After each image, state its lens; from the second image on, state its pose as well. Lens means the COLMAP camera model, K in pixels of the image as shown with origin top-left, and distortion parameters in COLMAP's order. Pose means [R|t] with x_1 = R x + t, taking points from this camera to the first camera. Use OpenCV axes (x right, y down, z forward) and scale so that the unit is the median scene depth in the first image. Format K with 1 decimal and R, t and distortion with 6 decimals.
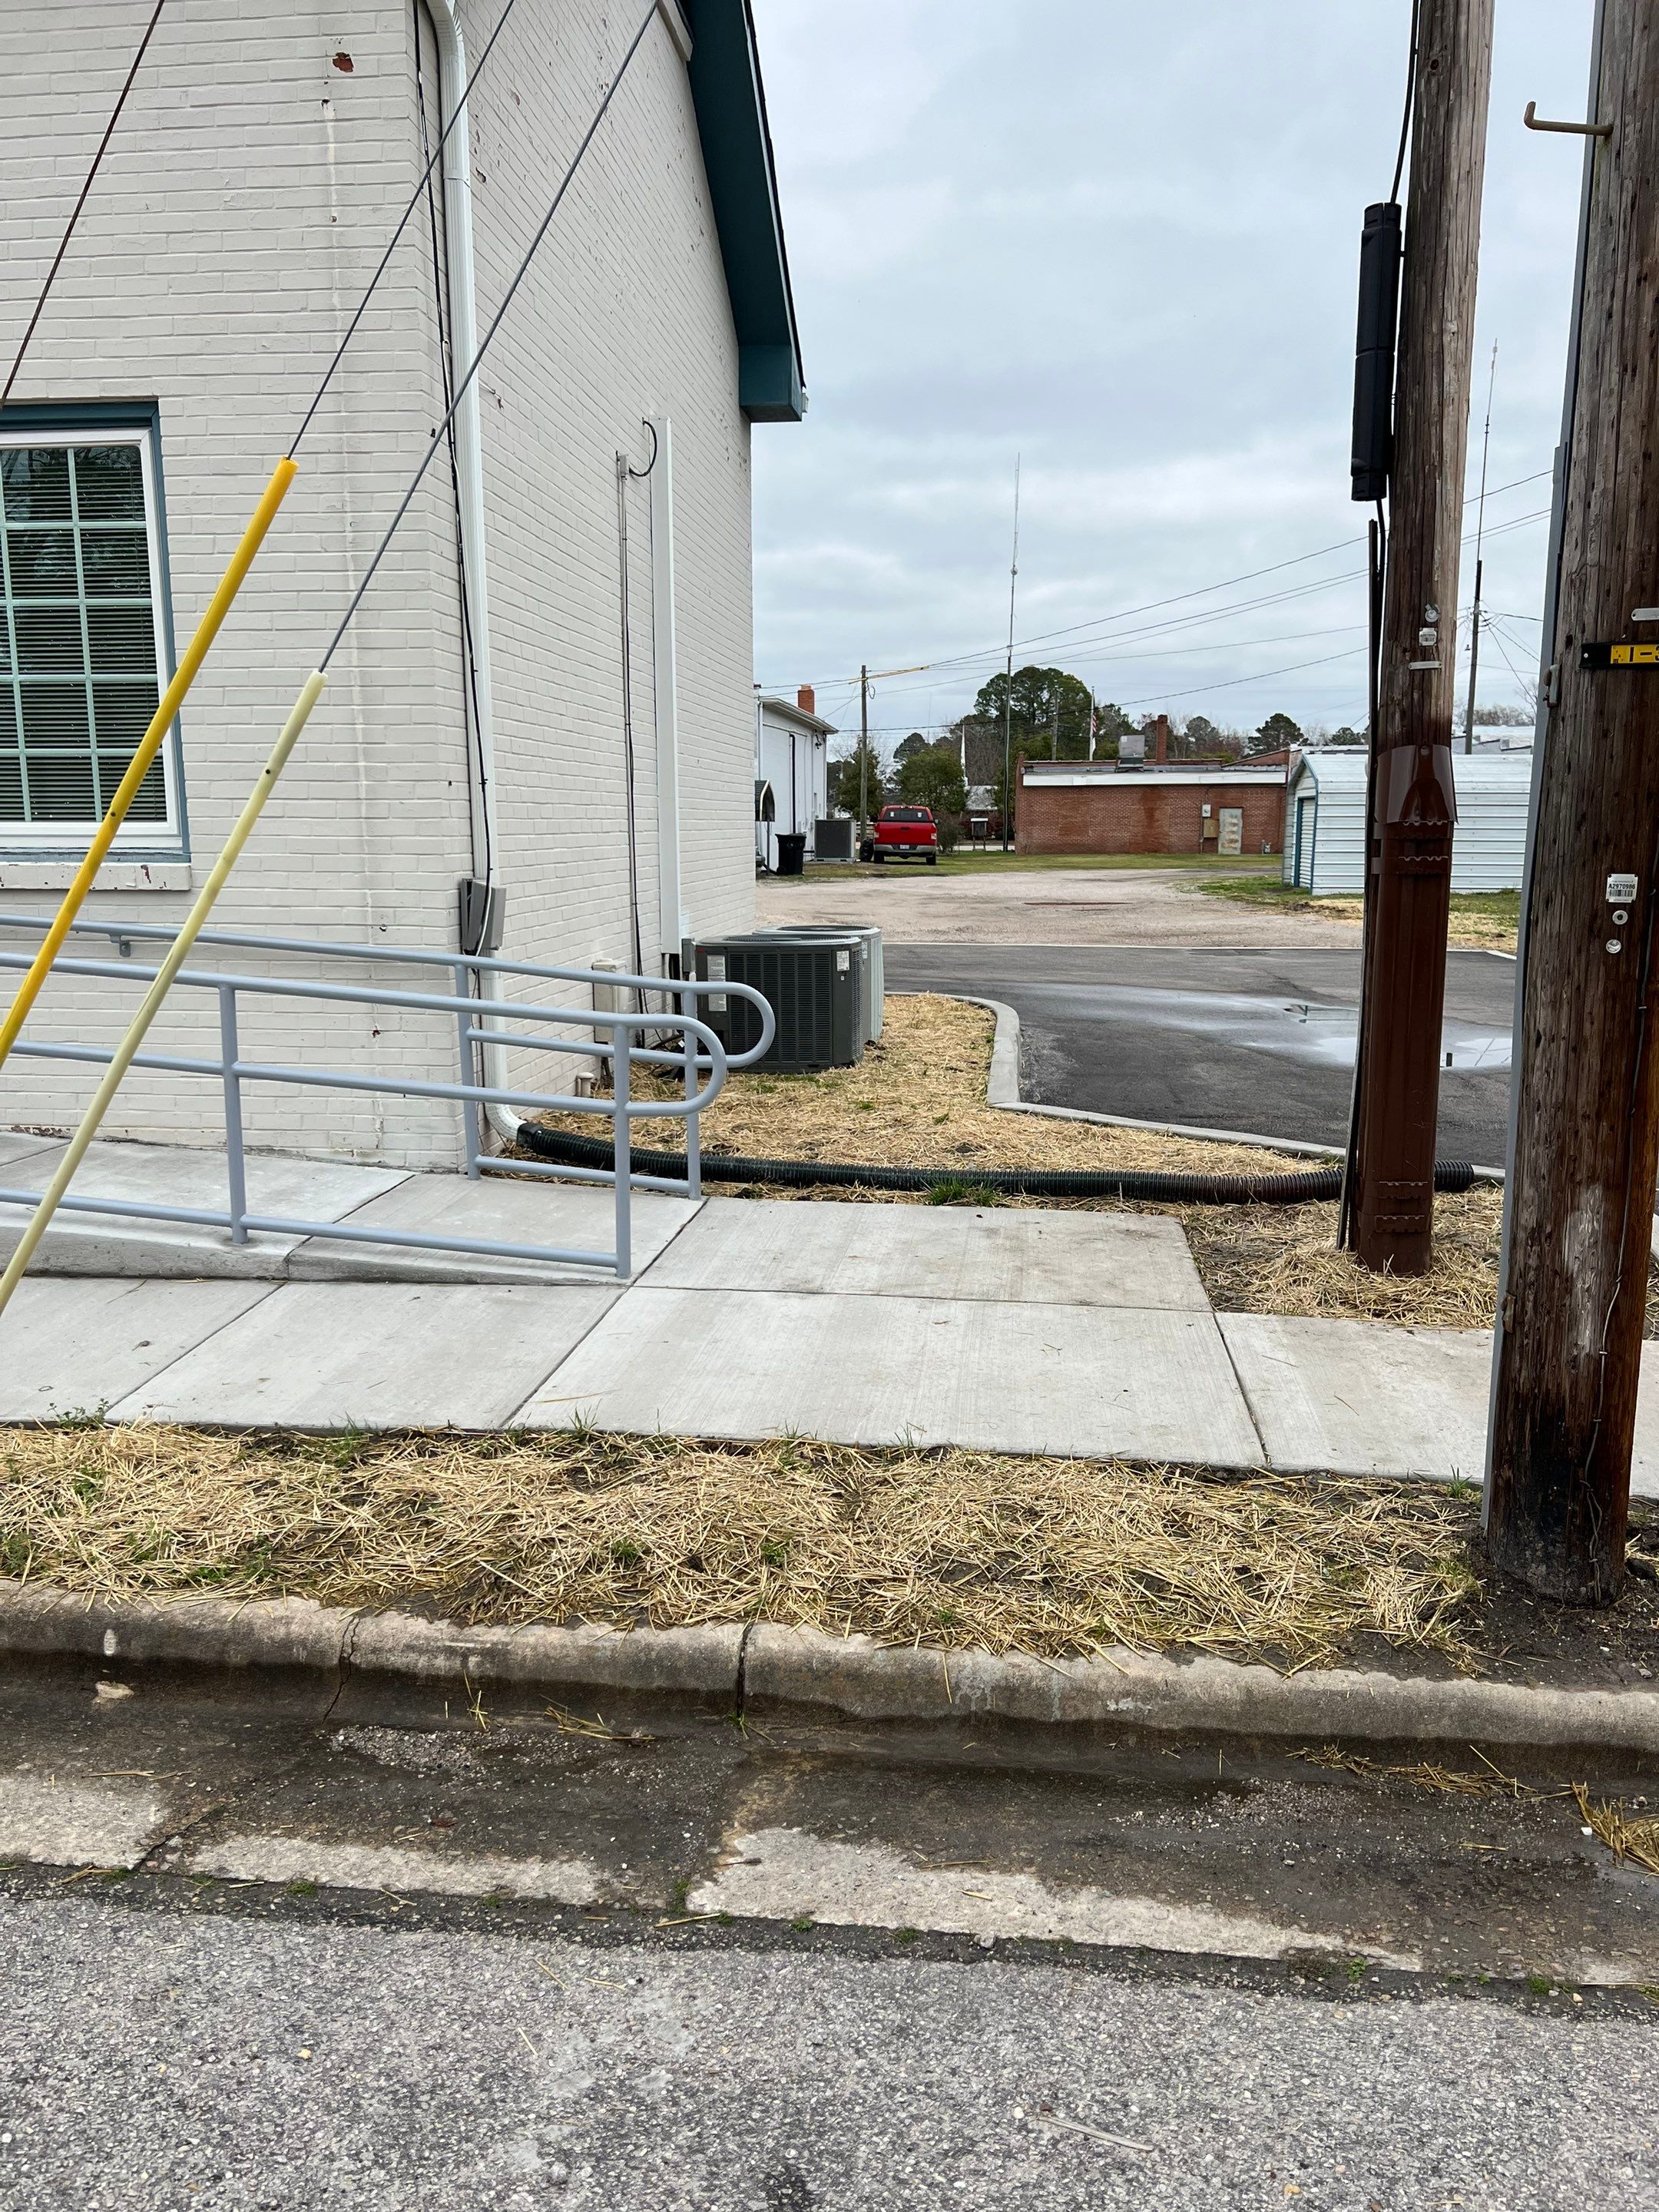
lens RADIAL K [[1651.2, 0, 831.0], [0, 1651.2, 1111.5], [0, 0, 1]] dist [0.053241, -0.062028]
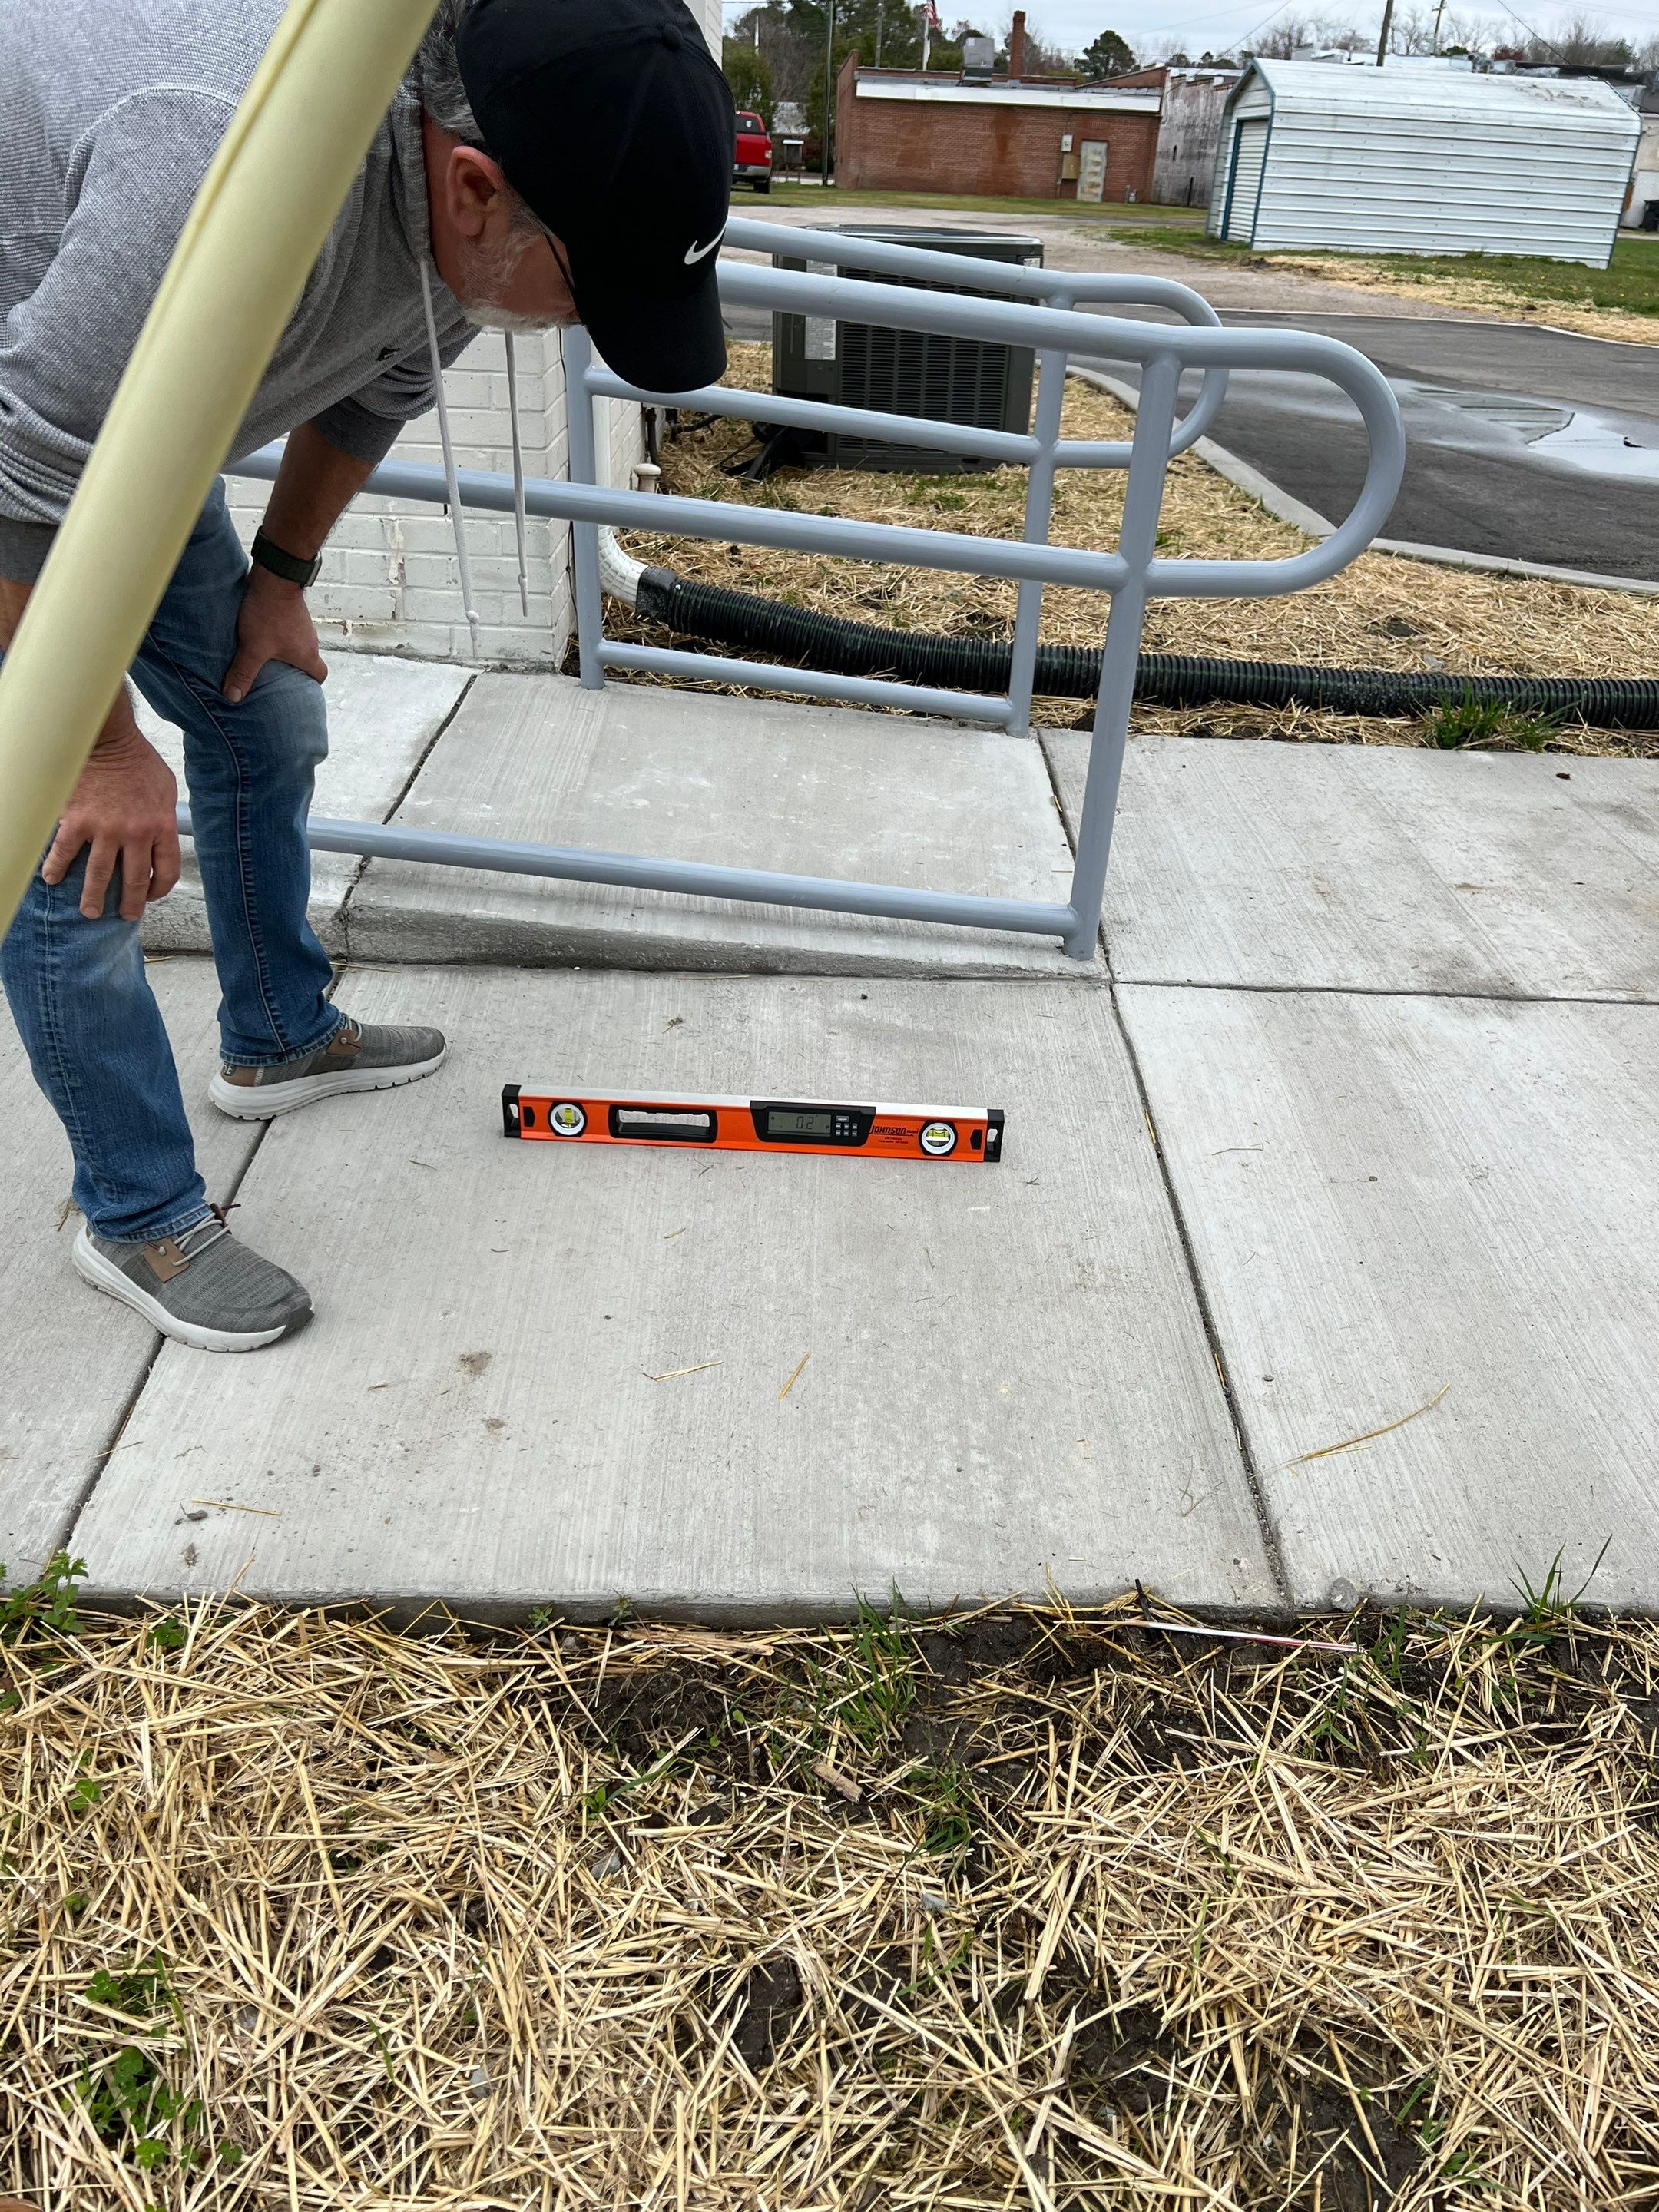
lens RADIAL K [[1696.3, 0, 825.7], [0, 1696.3, 1118.2], [0, 0, 1]] dist [0.060330, -0.068314]
pose [[0.992782, -0.015004, 0.118992, -0.343776], [-0.025770, 0.942283, 0.333823, -0.019826], [-0.117133, -0.334480, 0.935095, 0.732519]]
